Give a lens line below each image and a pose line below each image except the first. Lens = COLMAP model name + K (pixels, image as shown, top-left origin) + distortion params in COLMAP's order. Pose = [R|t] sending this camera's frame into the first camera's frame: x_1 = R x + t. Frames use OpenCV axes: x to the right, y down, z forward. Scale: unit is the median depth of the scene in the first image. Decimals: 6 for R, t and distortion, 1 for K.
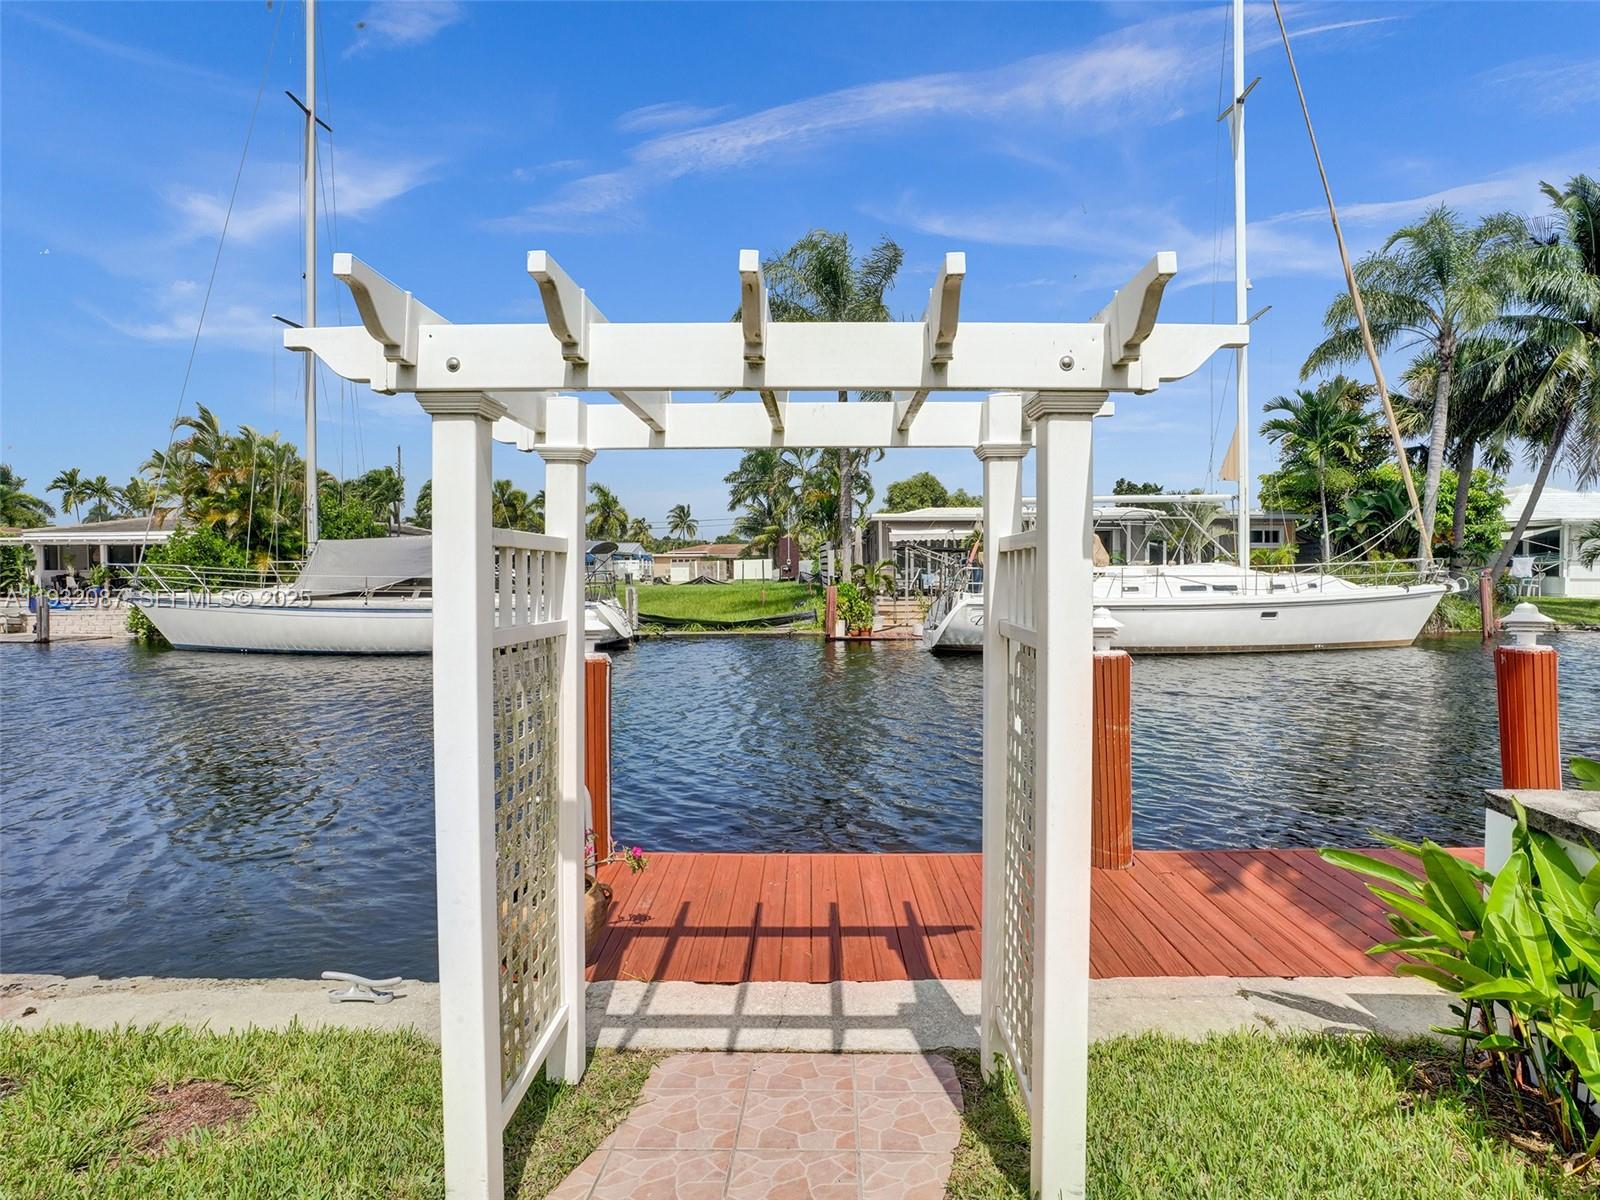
lens RADIAL K [[836.6, 0, 799.4], [0, 836.6, 584.7], [0, 0, 1]] dist [-0.050031, 0.023425]
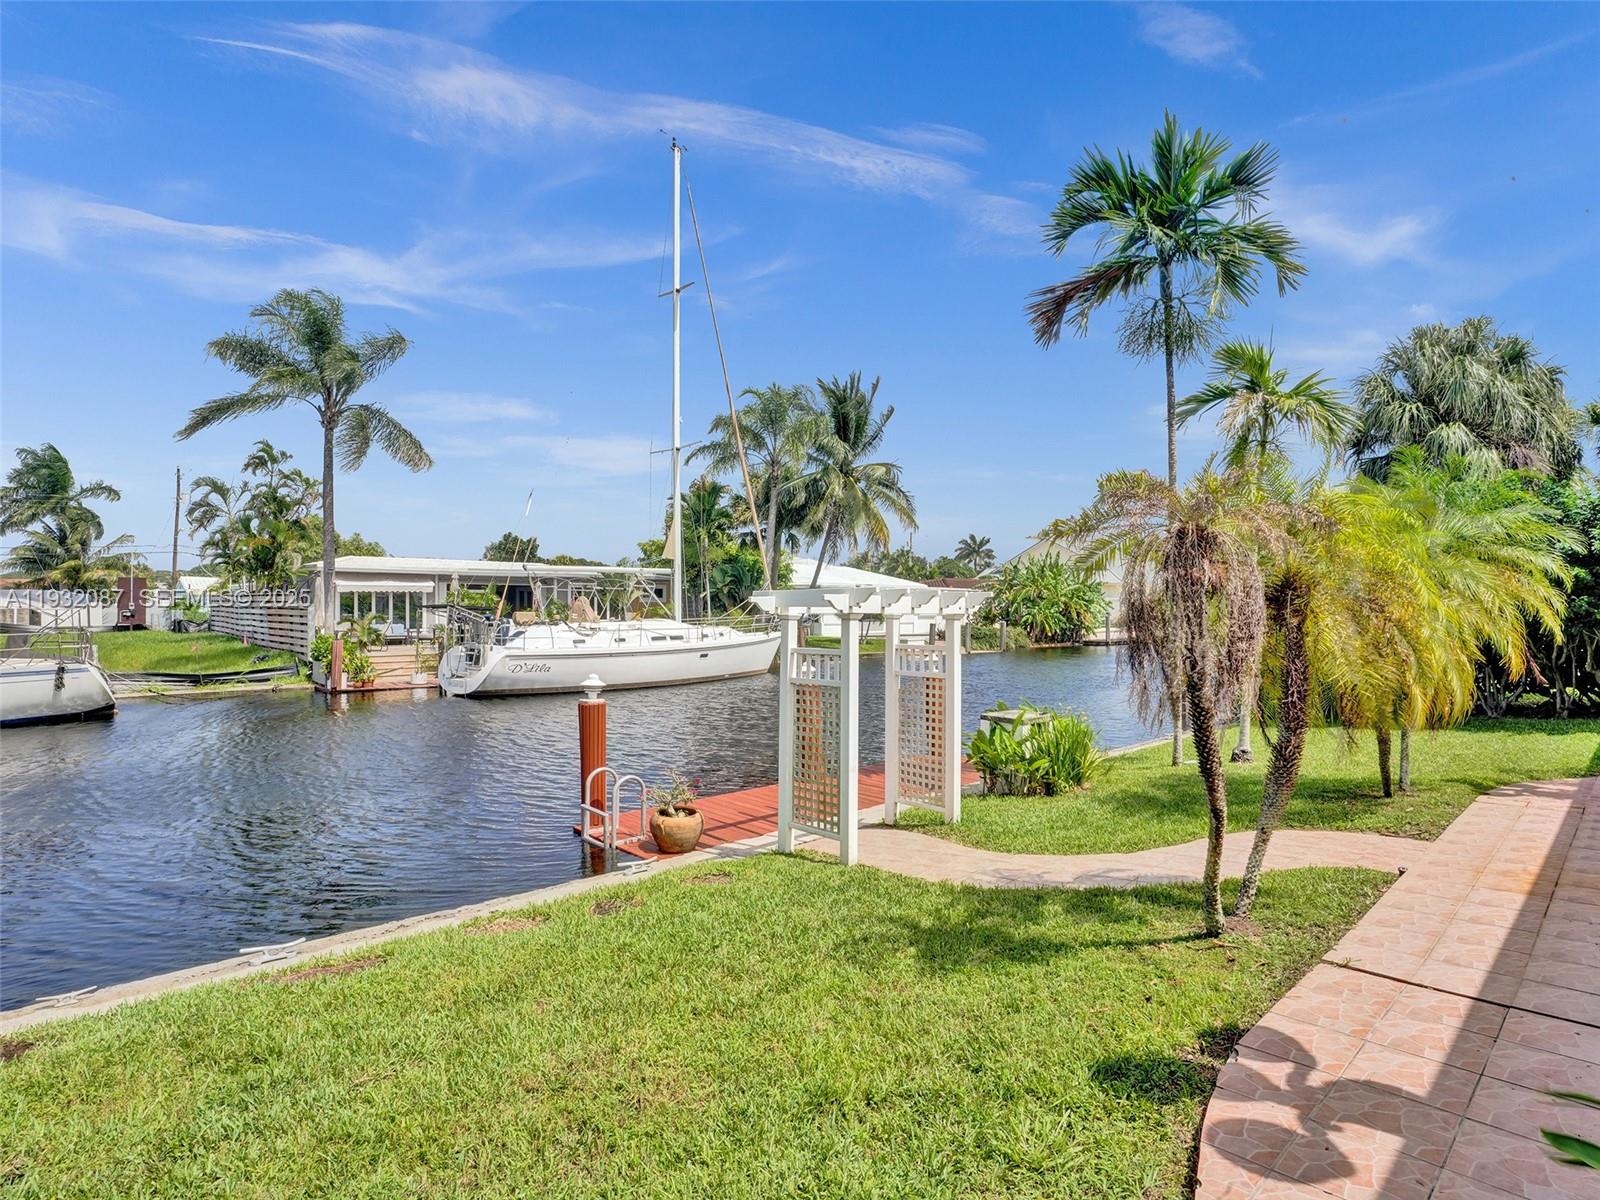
lens RADIAL K [[836.6, 0, 799.4], [0, 836.6, 584.7], [0, 0, 1]] dist [-0.050031, 0.023425]
pose [[0.711178, 0.025784, 0.702539, -0.285741], [0.008445, 0.998942, -0.045212, -0.017242], [-0.702961, 0.038087, 0.710208, -0.125482]]
